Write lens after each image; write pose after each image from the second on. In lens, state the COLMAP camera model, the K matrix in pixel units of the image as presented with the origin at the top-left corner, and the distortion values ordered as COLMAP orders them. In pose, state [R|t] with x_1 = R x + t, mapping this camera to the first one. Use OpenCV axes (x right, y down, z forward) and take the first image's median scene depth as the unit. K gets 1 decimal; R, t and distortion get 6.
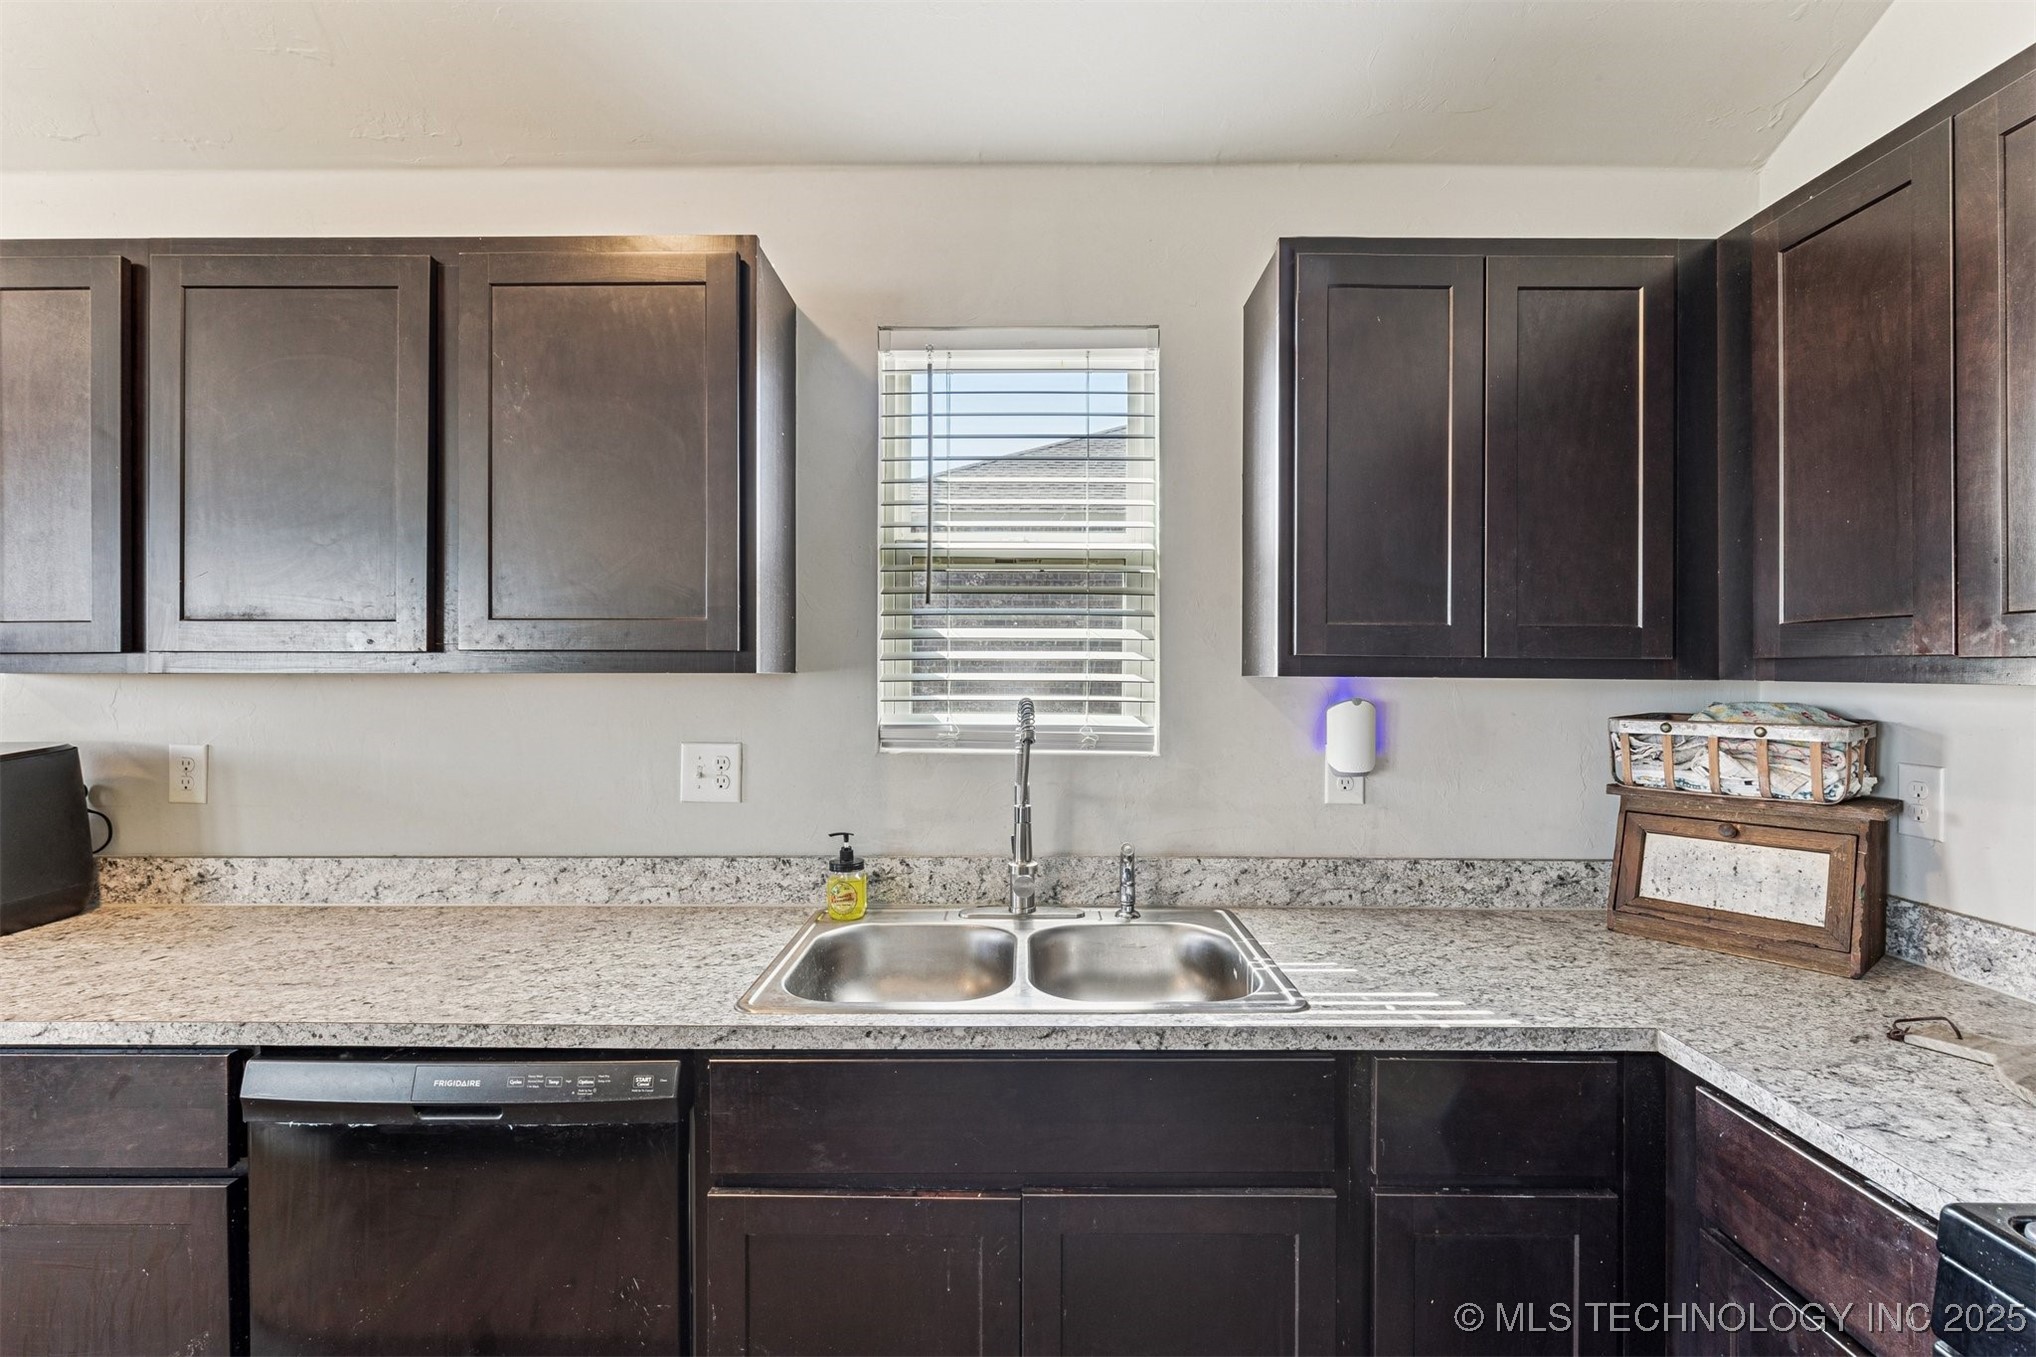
lens RADIAL K [[916.1, 0, 1017.5], [0, 916.1, 672.6], [0, 0, 1]] dist [0.005753, -0.002273]
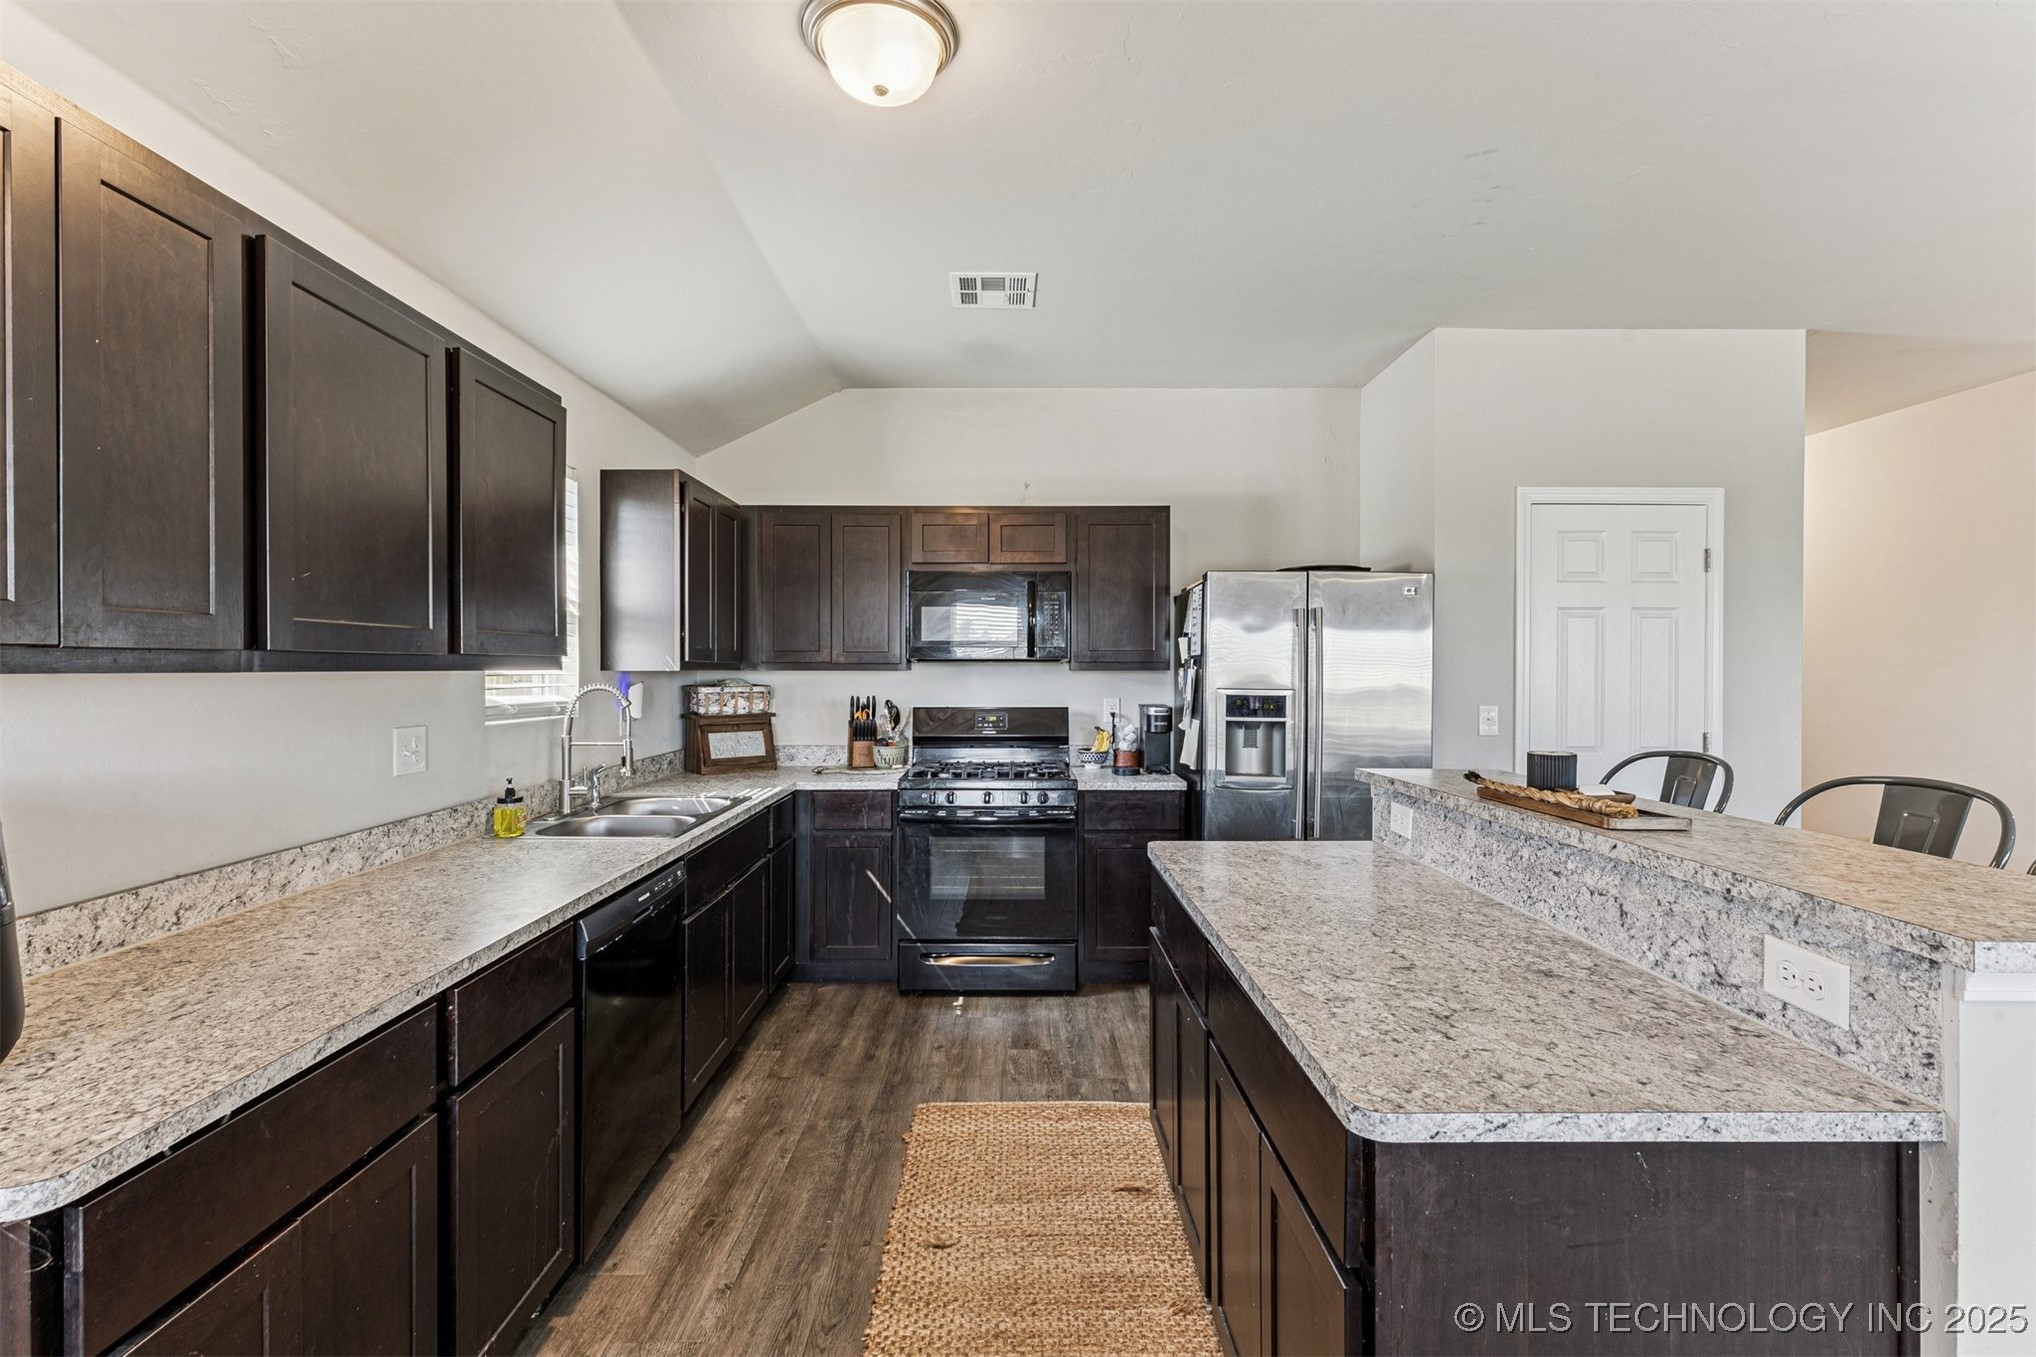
lens RADIAL K [[916.1, 0, 1011.0], [0, 916.1, 668.3], [0, 0, 1]] dist [0.005753, -0.002273]
pose [[-0.005857, -0.003353, 0.999977, -1.684845], [0.002941, 0.999990, 0.003371, -0.004354], [-0.999979, 0.002961, -0.005847, 0.201888]]
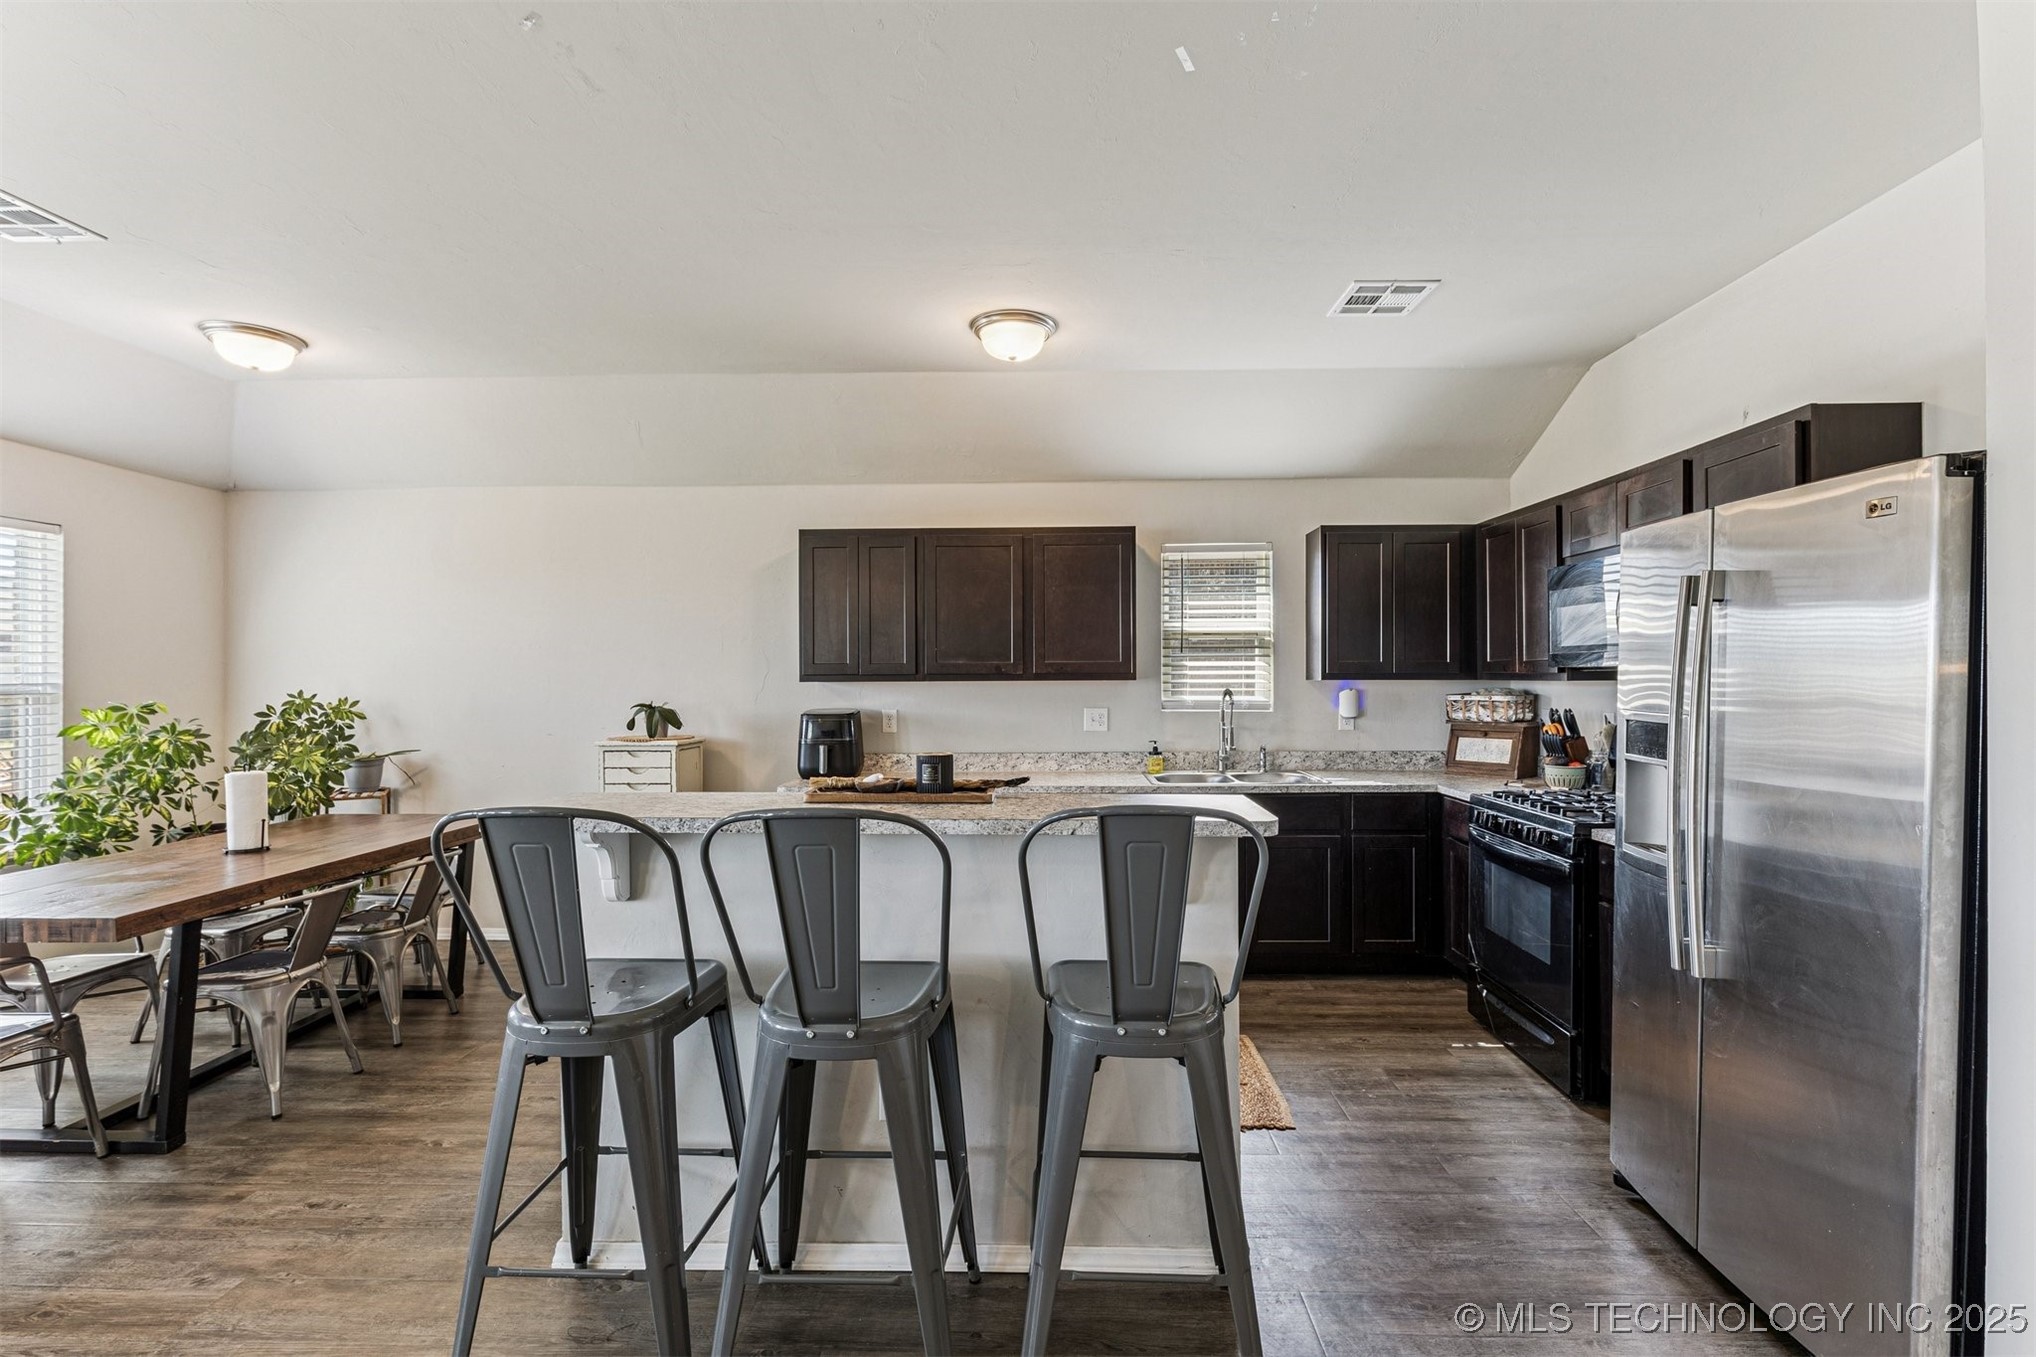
lens RADIAL K [[916.1, 0, 1033.0], [0, 916.1, 671.5], [0, 0, 1]] dist [0.005753, -0.002273]
pose [[0.999815, -0.006731, -0.018022, -0.490209], [0.006539, 0.999921, -0.010714, 0.002299], [0.018093, 0.010594, 0.999780, -1.638688]]
